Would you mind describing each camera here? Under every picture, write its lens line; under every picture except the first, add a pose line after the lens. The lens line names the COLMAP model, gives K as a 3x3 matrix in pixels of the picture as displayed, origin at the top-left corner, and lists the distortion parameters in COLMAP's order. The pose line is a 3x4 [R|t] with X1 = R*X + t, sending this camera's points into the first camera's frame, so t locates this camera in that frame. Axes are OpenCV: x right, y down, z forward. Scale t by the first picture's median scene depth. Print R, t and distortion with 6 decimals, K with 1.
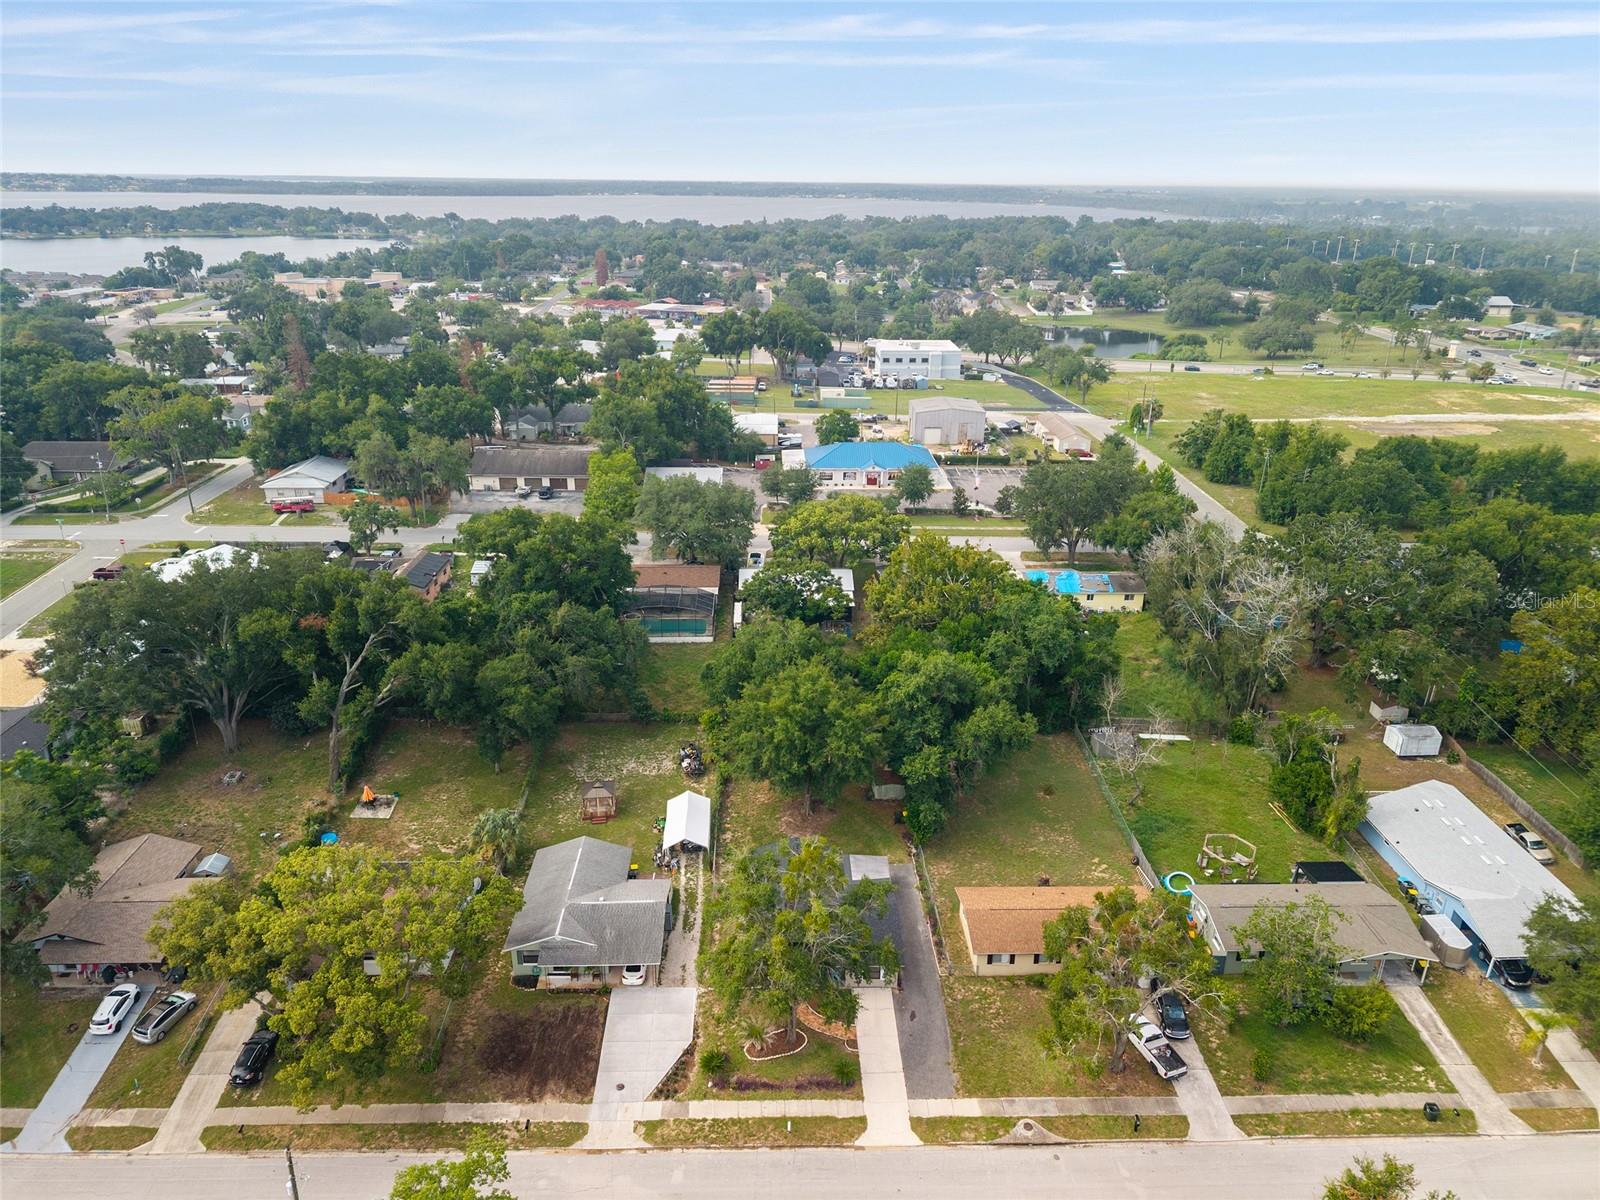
lens RADIAL K [[1071.2, 0, 799.1], [0, 1071.2, 597.3], [0, 0, 1]] dist [0.040985, -0.042158]
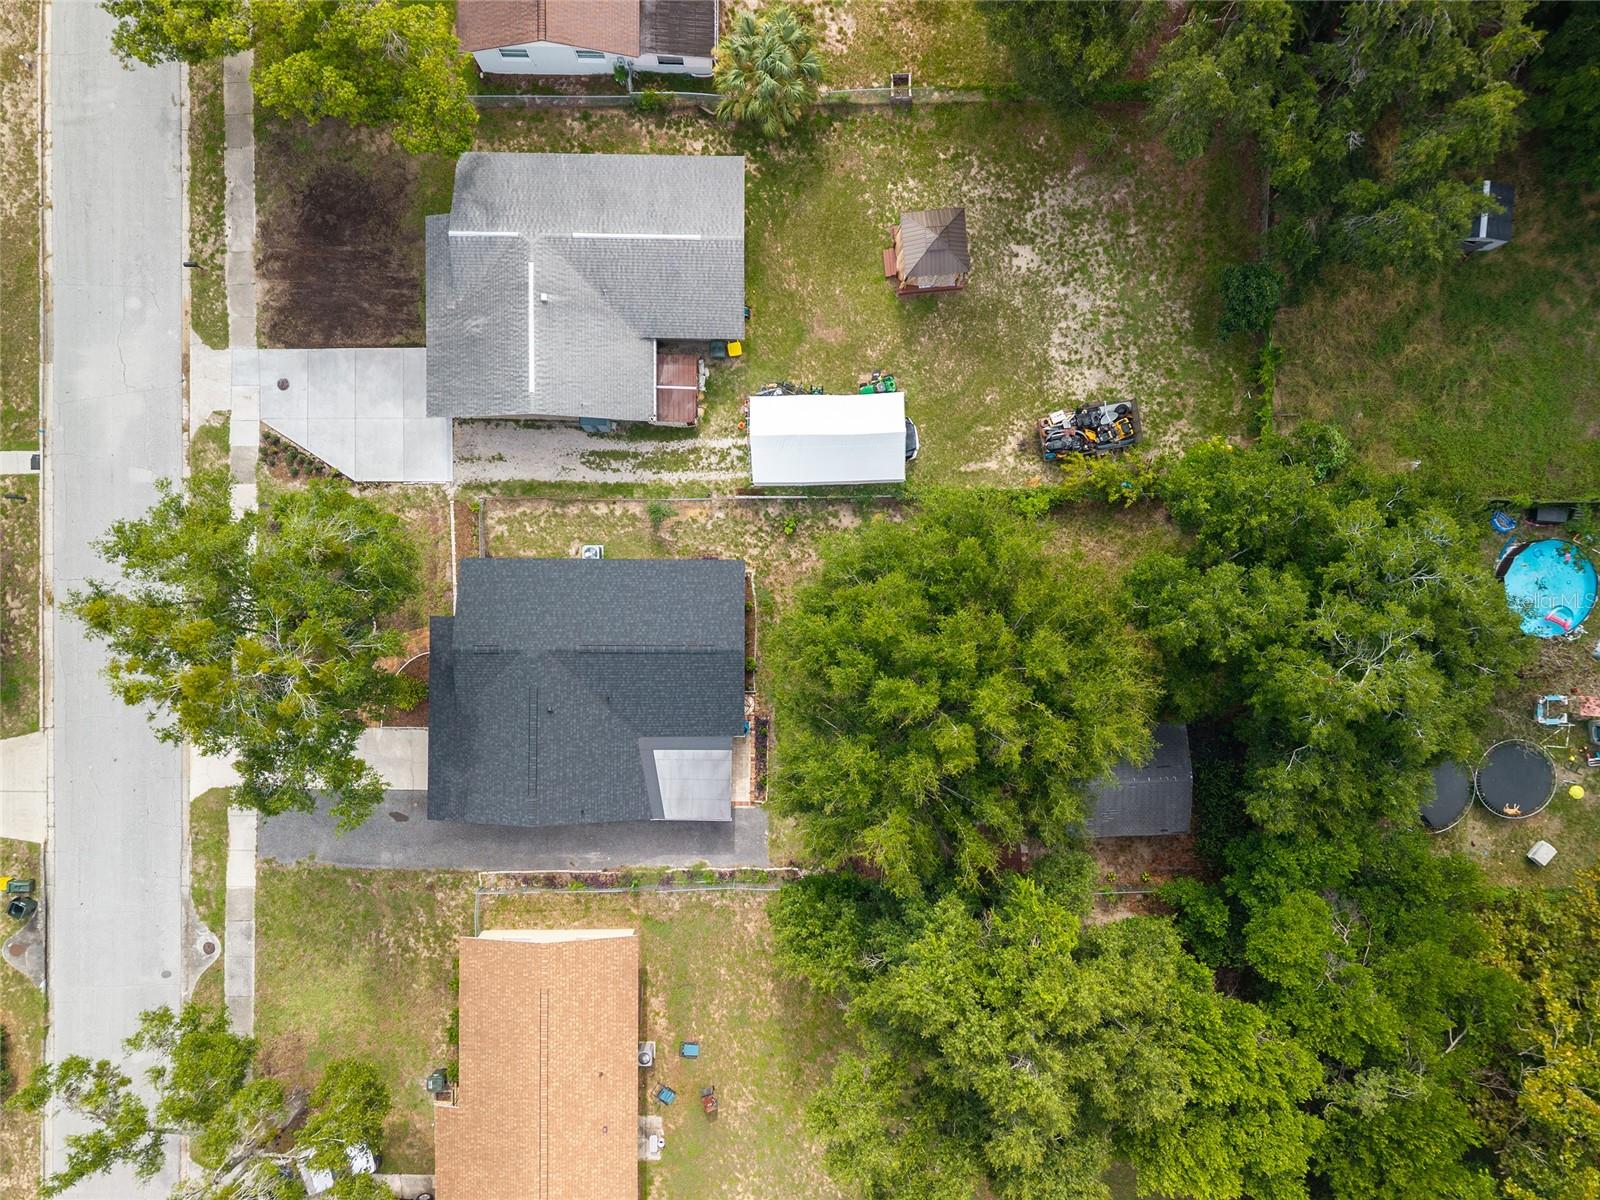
lens RADIAL K [[1071.2, 0, 802.2], [0, 1071.2, 607.8], [0, 0, 1]] dist [0.040985, -0.042158]
pose [[-0.034277, 0.999397, -0.005593, -0.019644], [-0.382419, -0.007946, 0.923955, -0.234764], [0.923353, 0.033810, 0.382461, 0.747074]]
